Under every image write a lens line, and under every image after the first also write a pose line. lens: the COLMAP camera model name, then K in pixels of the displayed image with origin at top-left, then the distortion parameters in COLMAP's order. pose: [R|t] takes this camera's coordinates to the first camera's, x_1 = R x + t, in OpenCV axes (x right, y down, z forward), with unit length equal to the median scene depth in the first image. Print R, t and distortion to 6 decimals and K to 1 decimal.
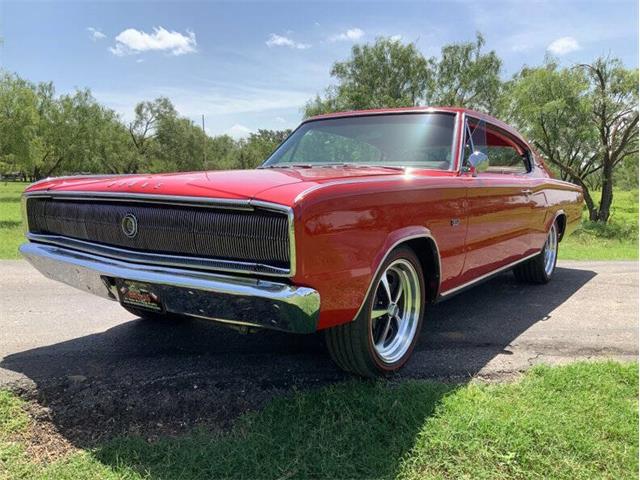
lens RADIAL K [[542.1, 0, 318.8], [0, 542.1, 238.1], [0, 0, 1]] dist [0.033224, -0.071042]
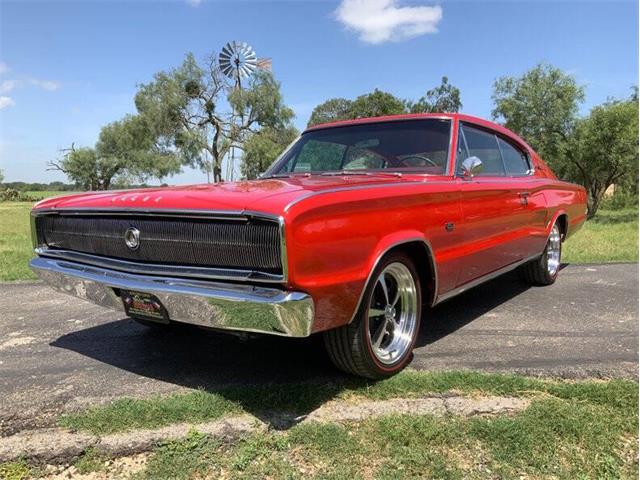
lens RADIAL K [[542.1, 0, 319.2], [0, 542.1, 240.9], [0, 0, 1]] dist [0.033224, -0.071042]
pose [[0.999314, -0.030886, -0.020415, 0.028529], [0.030710, 0.999489, -0.008883, 0.001954], [0.020679, 0.008250, 0.999752, -0.029533]]
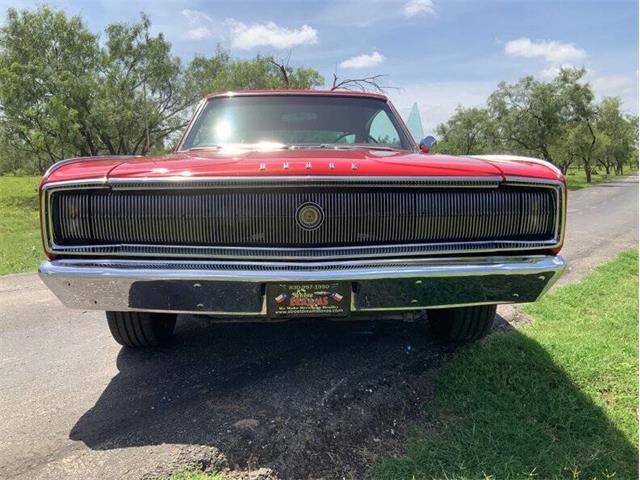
lens RADIAL K [[542.1, 0, 322.1], [0, 542.1, 239.0], [0, 0, 1]] dist [0.033224, -0.071042]
pose [[0.805704, -0.099239, 0.583945, -0.762958], [0.082132, 0.995059, 0.055783, -0.030836], [-0.586596, 0.003016, 0.809874, 0.307170]]
